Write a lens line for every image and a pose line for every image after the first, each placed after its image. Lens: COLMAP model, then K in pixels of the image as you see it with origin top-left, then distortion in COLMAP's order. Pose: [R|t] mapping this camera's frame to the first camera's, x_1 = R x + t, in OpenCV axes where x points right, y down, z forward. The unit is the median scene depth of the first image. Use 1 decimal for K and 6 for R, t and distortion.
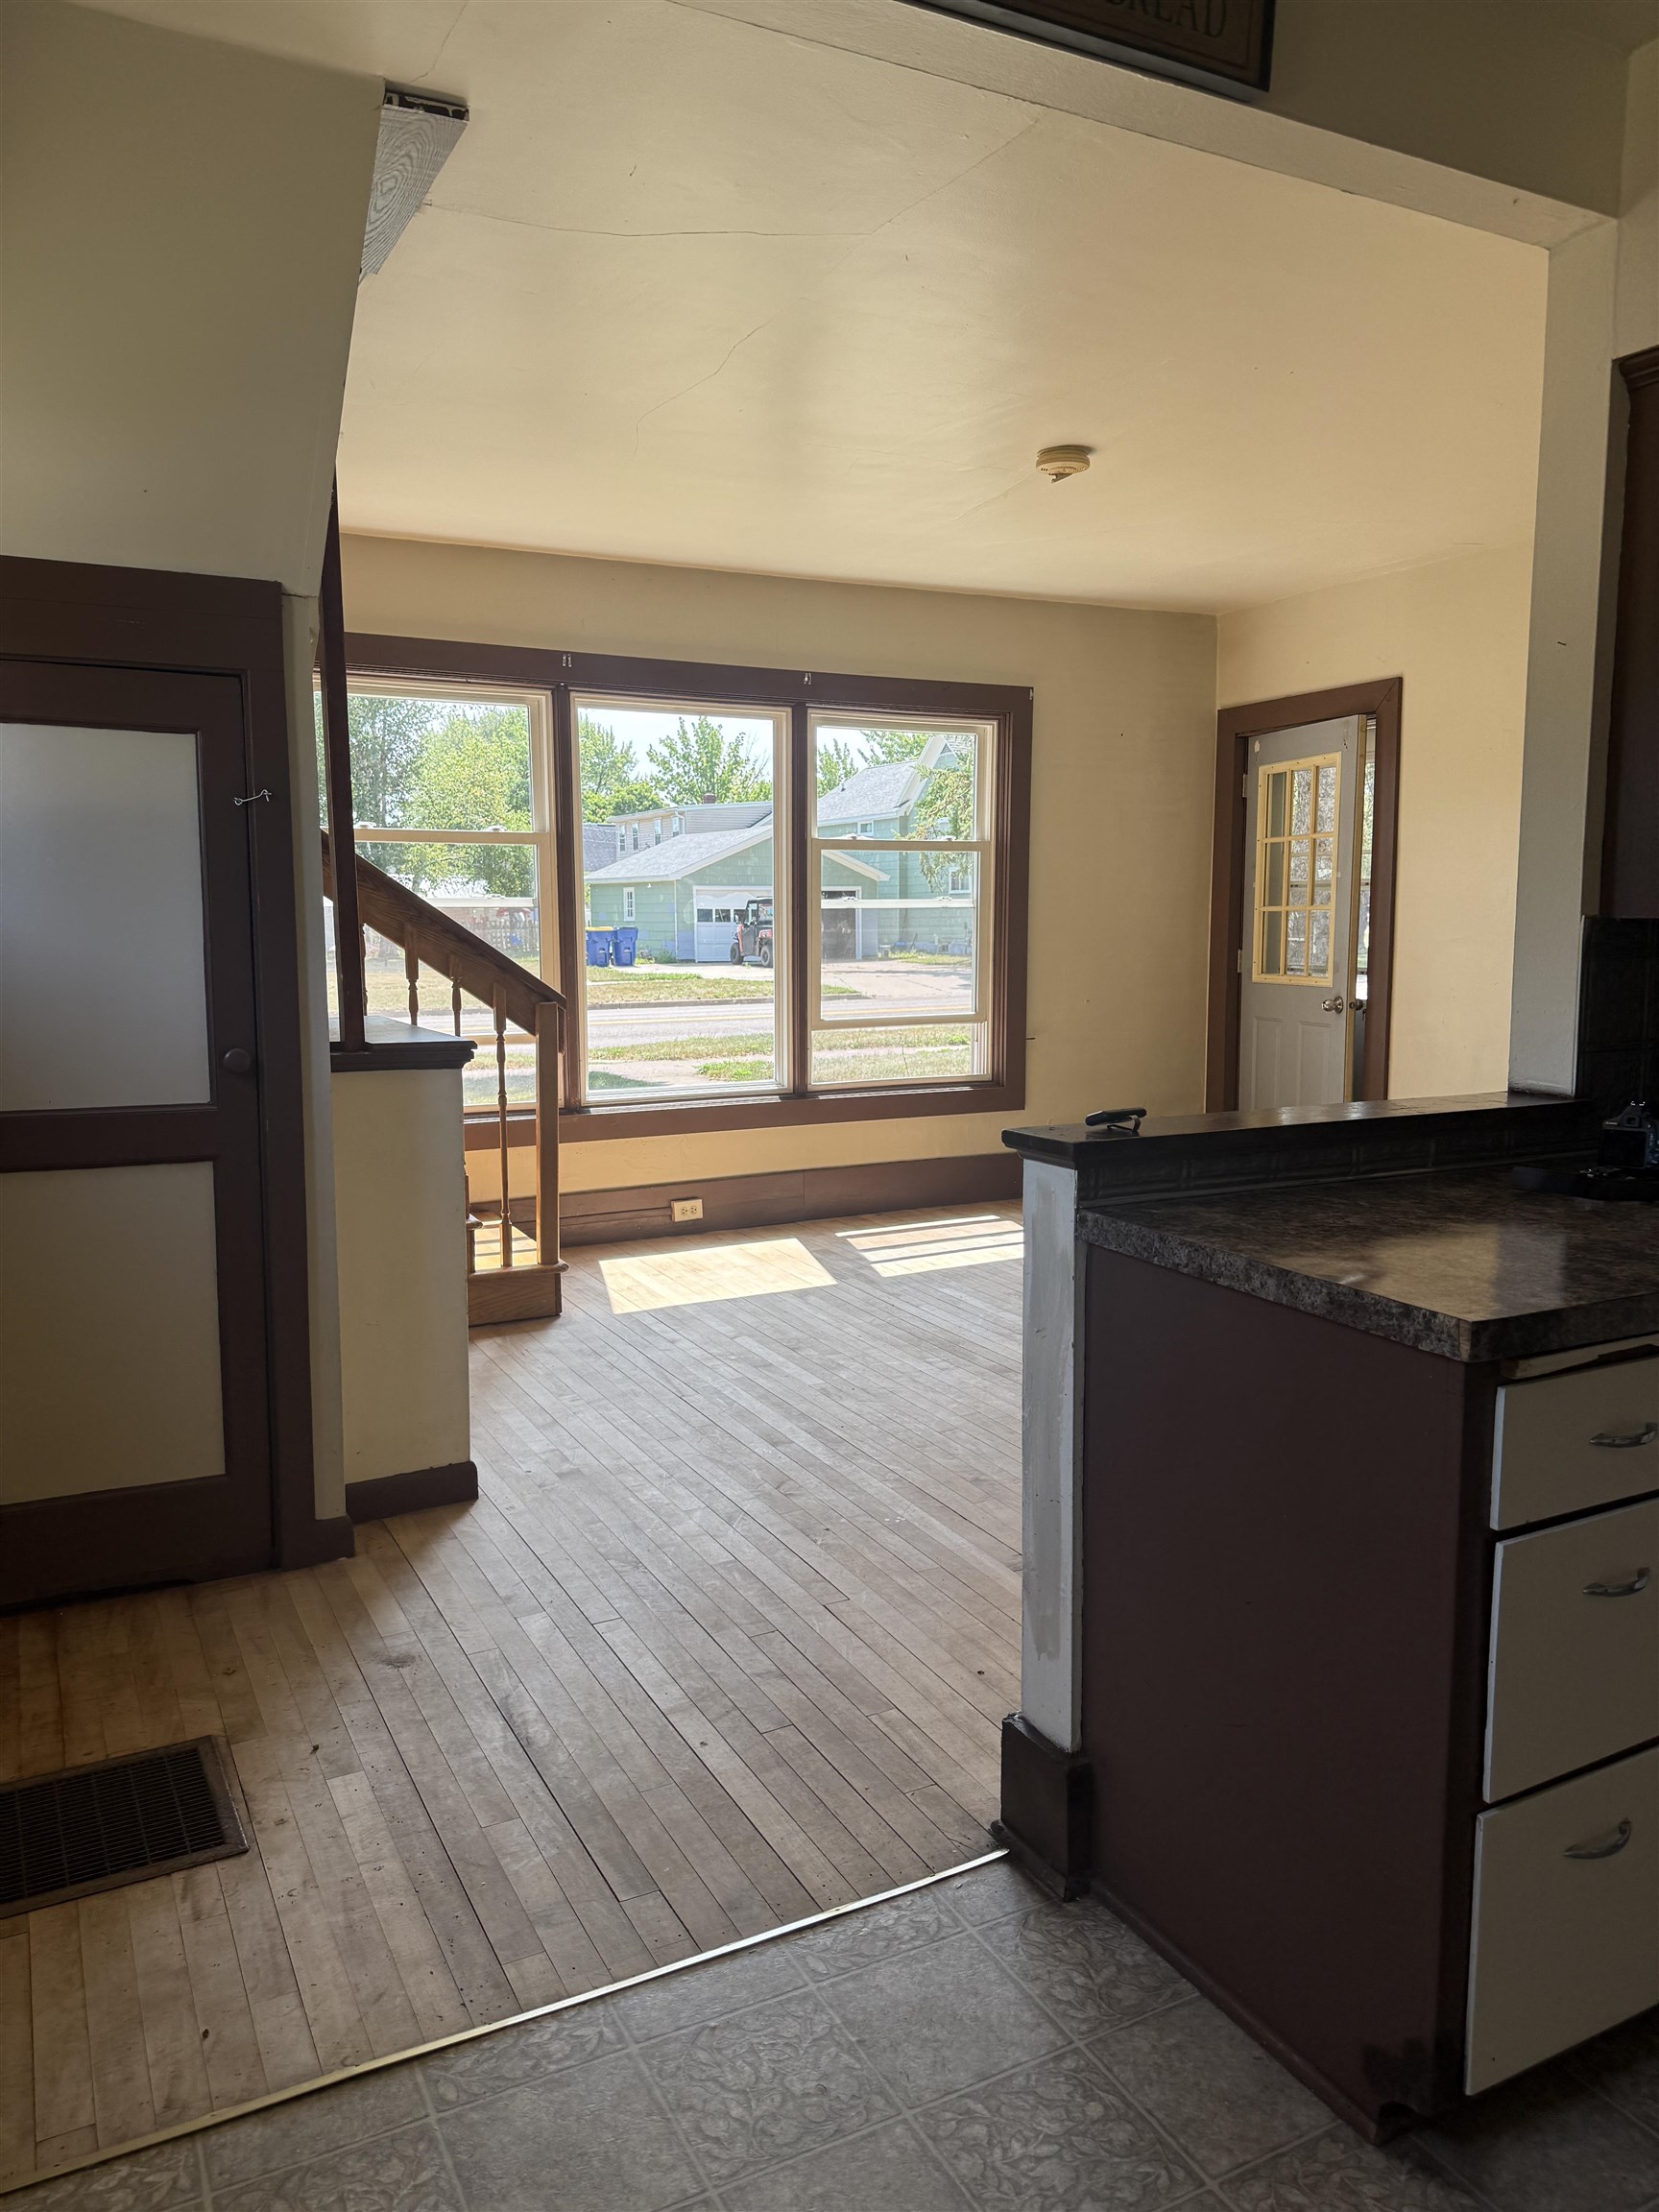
lens RADIAL K [[1563.4, 0, 825.0], [0, 1563.4, 1099.9], [0, 0, 1]] dist [0.001835, -0.012599]
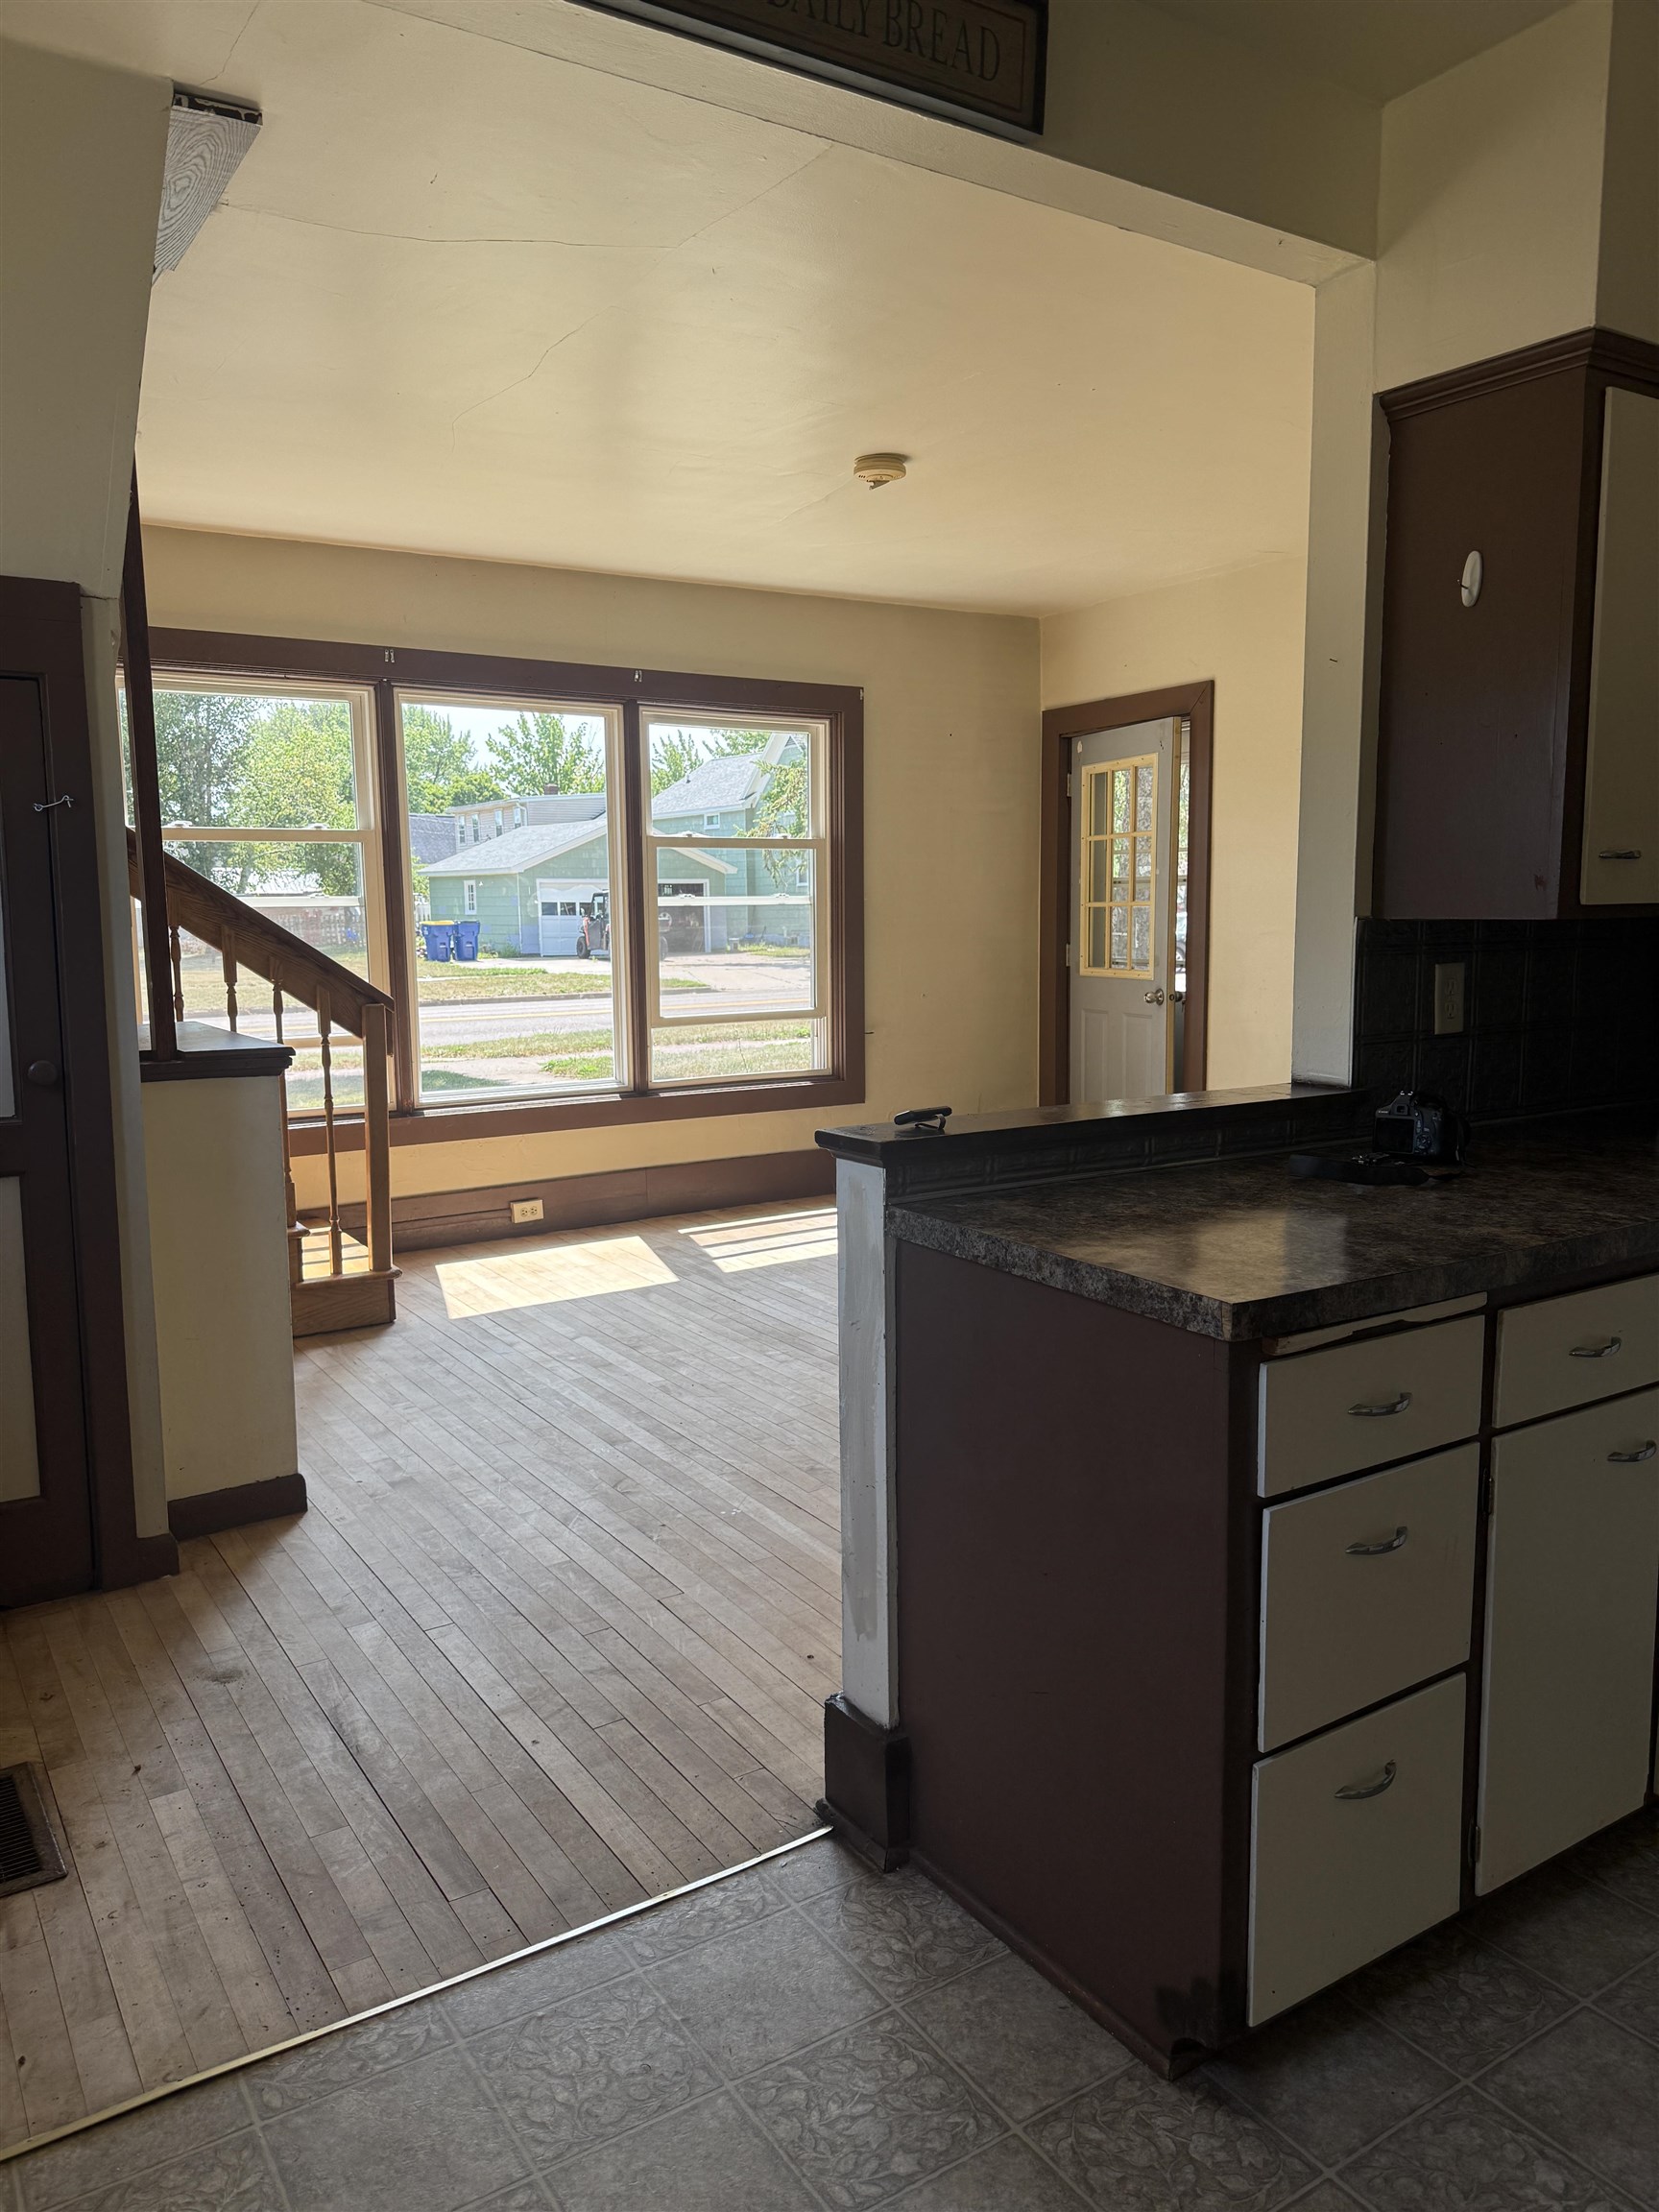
lens RADIAL K [[1572.0, 0, 829.5], [0, 1572.0, 1099.1], [0, 0, 1]] dist [-0.000097, -0.007040]
pose [[0.995245, -0.018082, 0.095712, 0.022172], [0.017678, 0.999831, 0.005063, -0.005411], [-0.095787, -0.003347, 0.995396, -0.028094]]
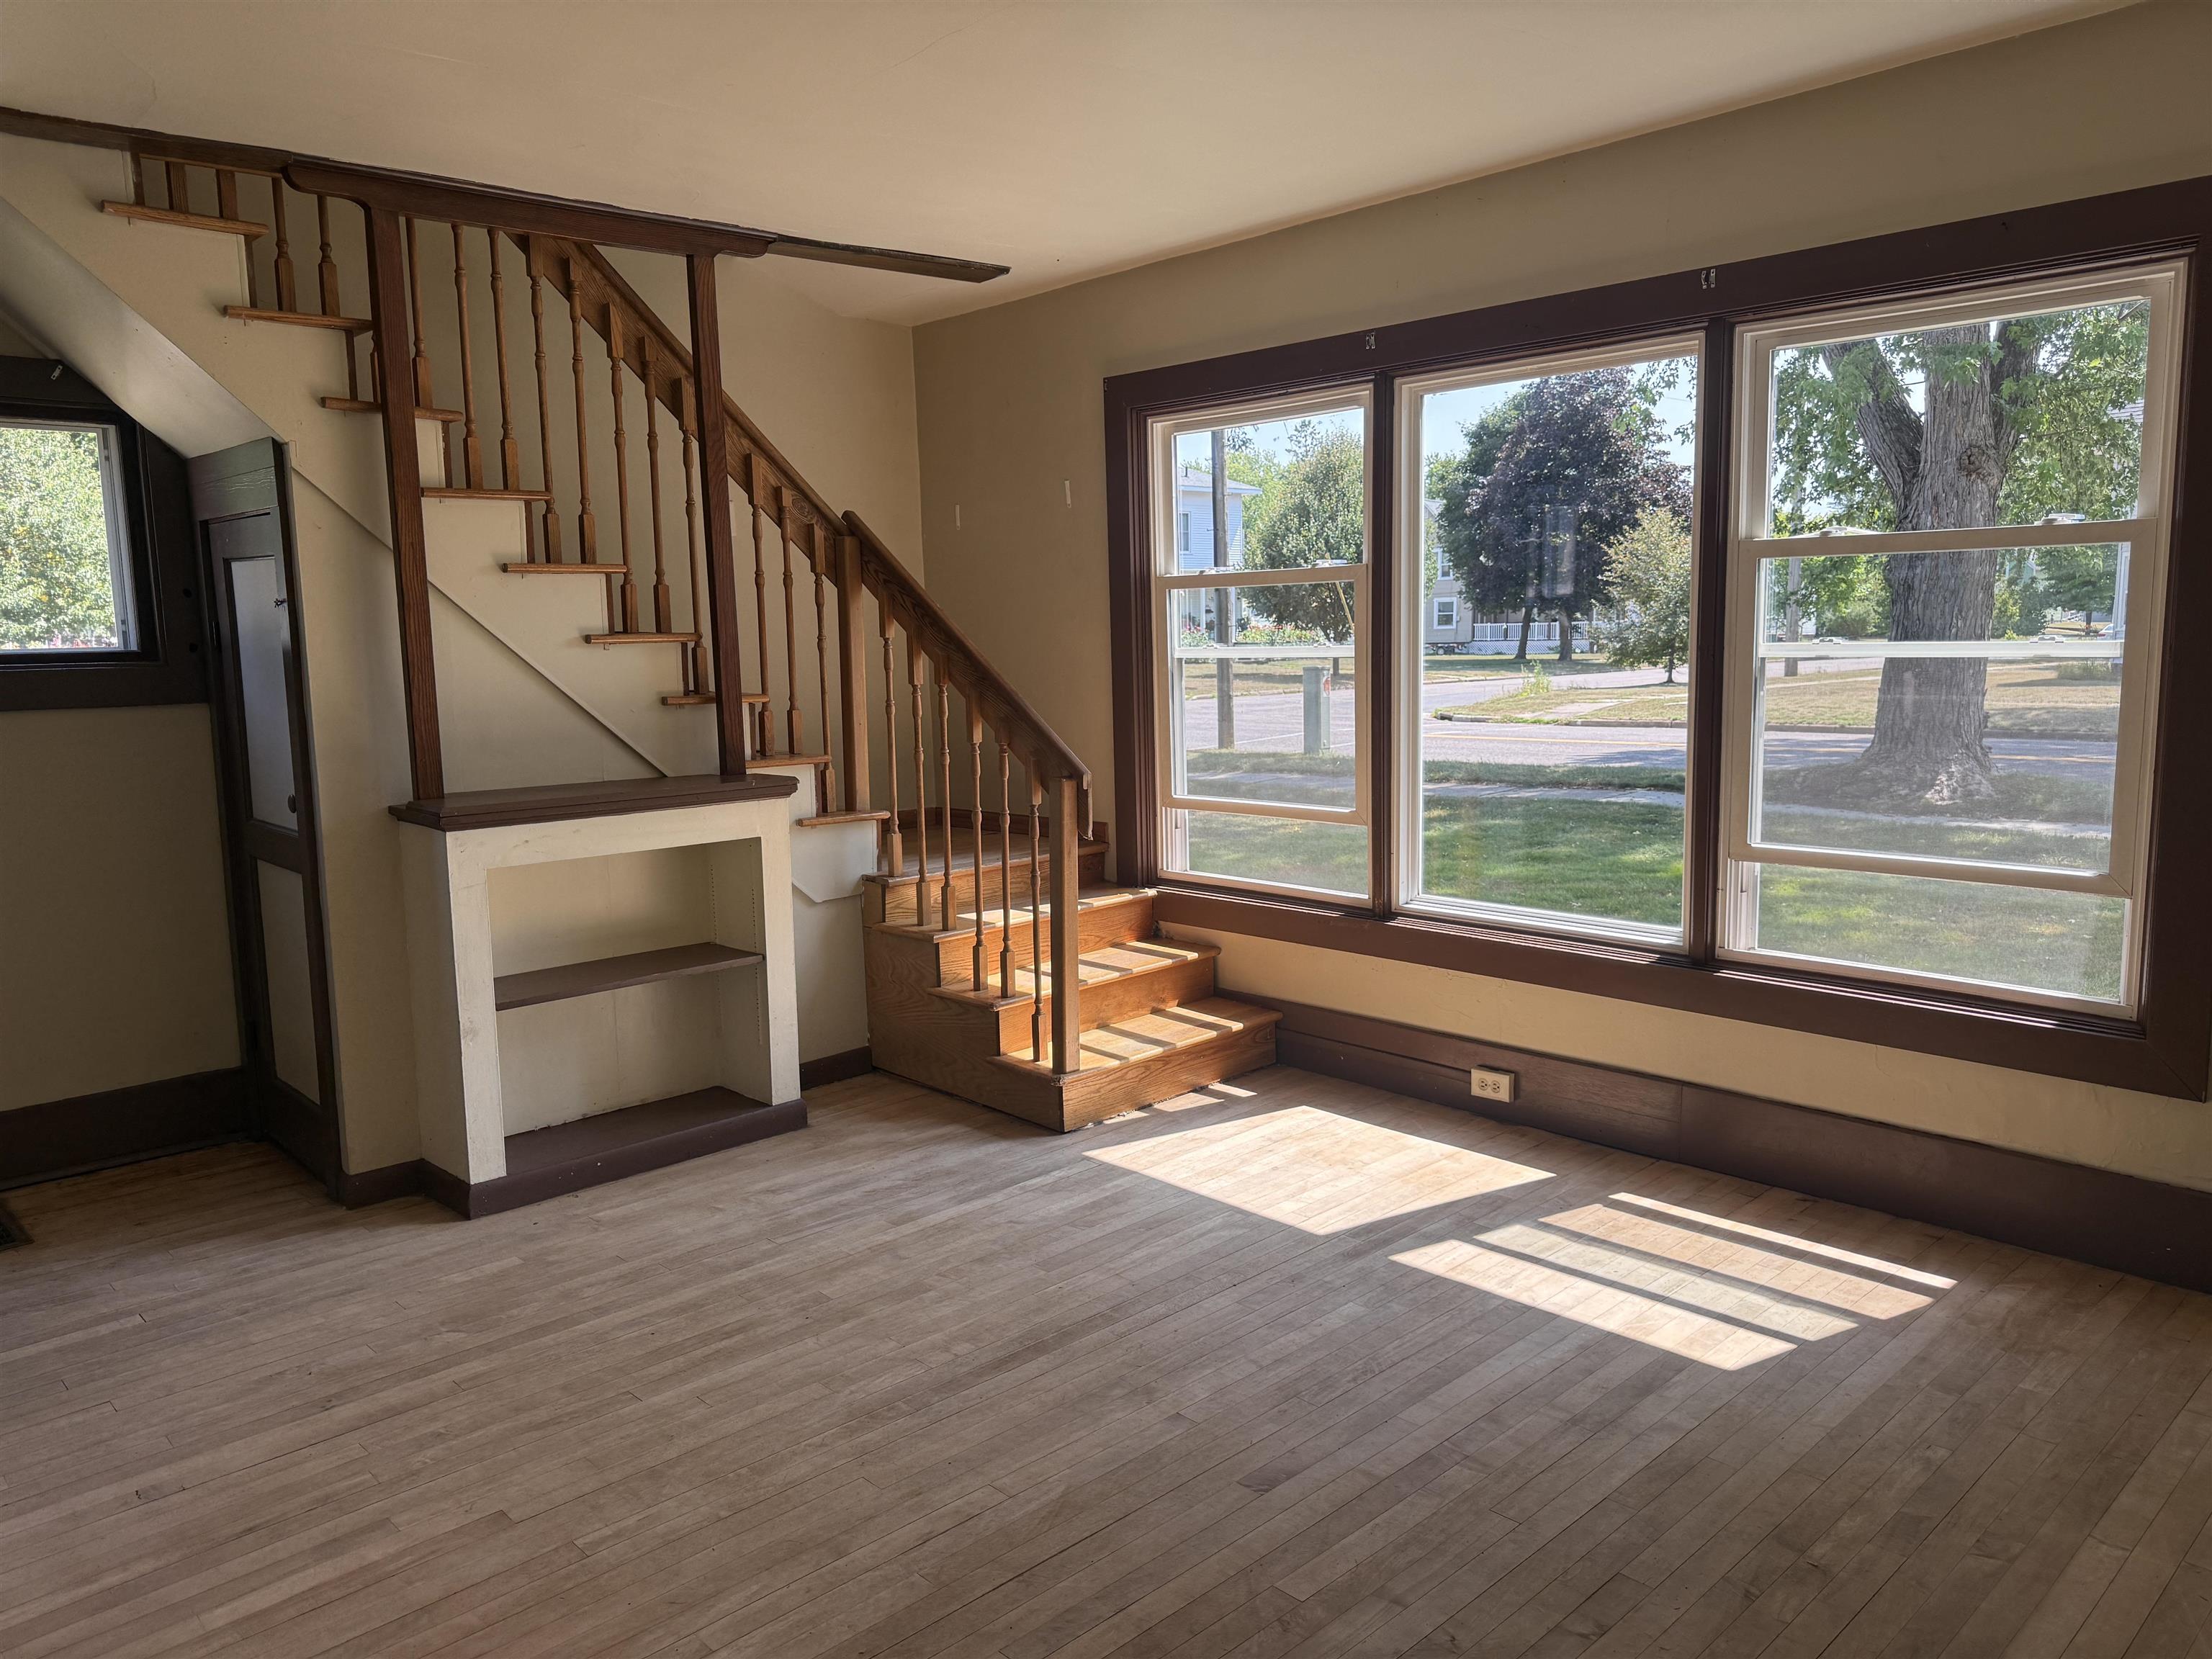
lens RADIAL K [[1563.4, 0, 1150.2], [0, 1563.4, 889.9], [0, 0, 1]] dist [0.001835, -0.012599]
pose [[0.299555, 0.156091, -0.941224, 1.353816], [-0.100535, 0.986198, 0.131553, -0.247679], [0.948767, 0.055218, 0.311113, 1.596947]]
